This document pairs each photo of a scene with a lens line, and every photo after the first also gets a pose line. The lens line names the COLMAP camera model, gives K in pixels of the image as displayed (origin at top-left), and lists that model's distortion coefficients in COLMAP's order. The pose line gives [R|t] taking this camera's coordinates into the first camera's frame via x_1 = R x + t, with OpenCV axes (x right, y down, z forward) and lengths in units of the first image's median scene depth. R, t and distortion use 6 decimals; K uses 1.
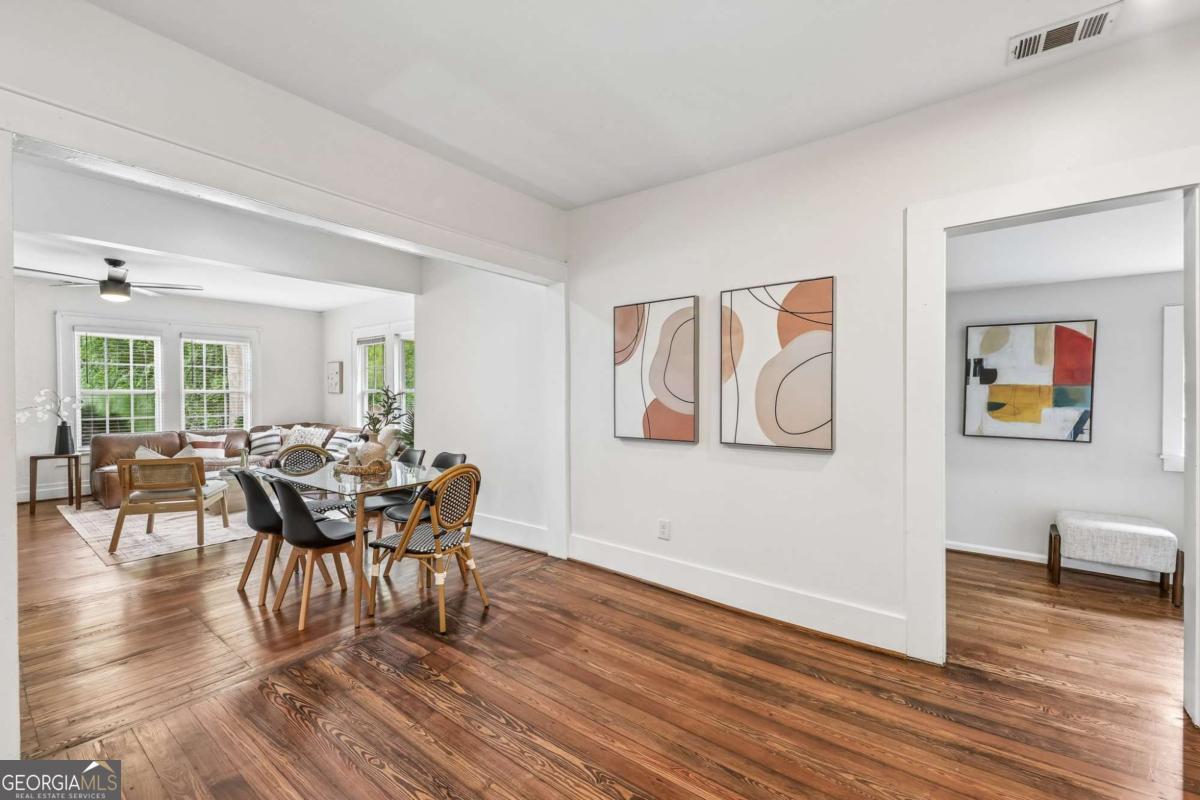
lens RADIAL K [[464.4, 0, 604.8], [0, 464.4, 400.8], [0, 0, 1]] dist [0.001457, -0.000756]
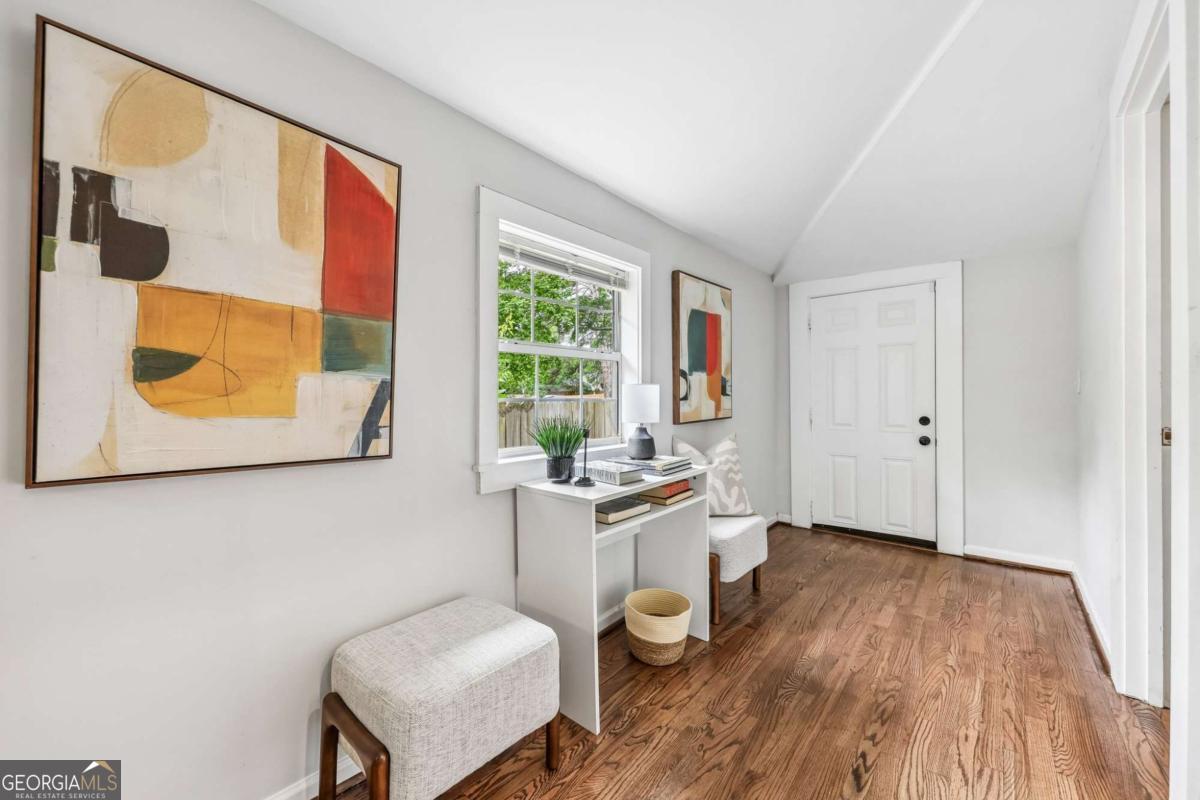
lens RADIAL K [[499.3, 0, 600.4], [0, 499.3, 402.7], [0, 0, 1]] dist [-0.003608, -0.000942]
pose [[0.041648, -0.007104, 0.999107, 0.570356], [0.017444, 0.999827, 0.006382, 0.038605], [-0.998980, 0.017162, 0.041764, 0.748414]]
